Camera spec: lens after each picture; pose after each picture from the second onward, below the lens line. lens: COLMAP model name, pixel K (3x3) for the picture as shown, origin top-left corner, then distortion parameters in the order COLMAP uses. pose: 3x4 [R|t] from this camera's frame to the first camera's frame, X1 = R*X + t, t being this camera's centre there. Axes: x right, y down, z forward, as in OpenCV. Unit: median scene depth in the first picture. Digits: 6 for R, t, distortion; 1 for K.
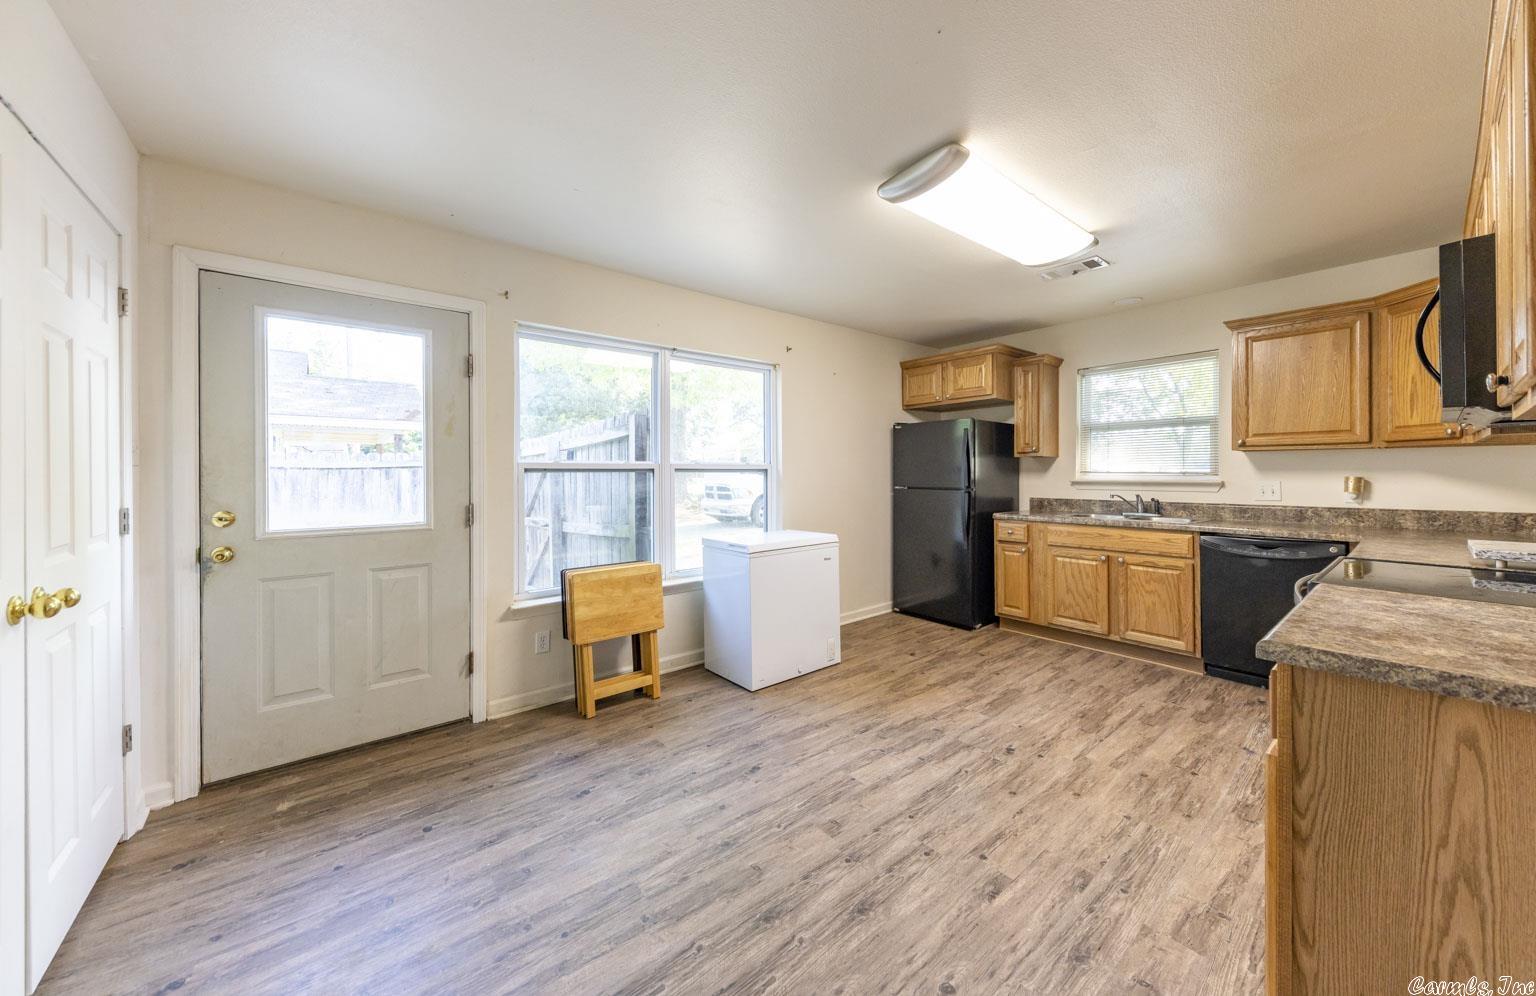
lens RADIAL K [[546.6, 0, 796.3], [0, 546.6, 473.4], [0, 0, 1]] dist [0.008440, -0.000334]
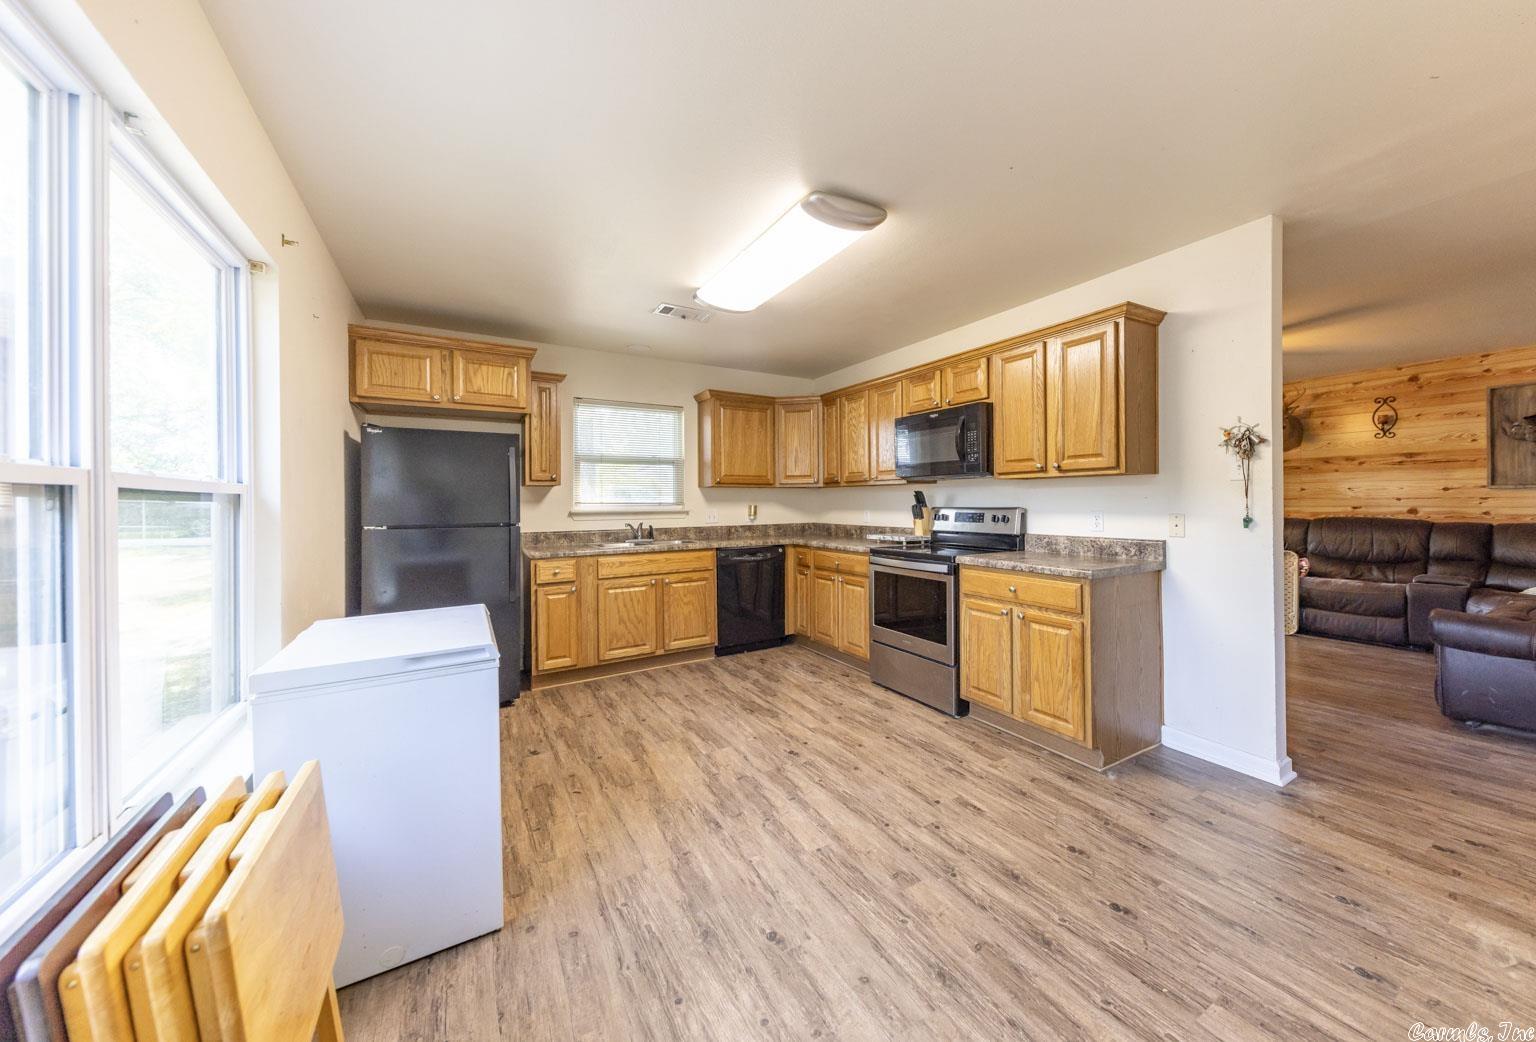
lens RADIAL K [[546.0, 0, 812.7], [0, 546.0, 502.8], [0, 0, 1]] dist [0.007984, -0.000916]
pose [[0.138932, 0.000458, 0.990302, -0.606802], [0.008189, 0.999965, -0.001611, 0.003604], [-0.990268, 0.008334, 0.138923, 0.701348]]
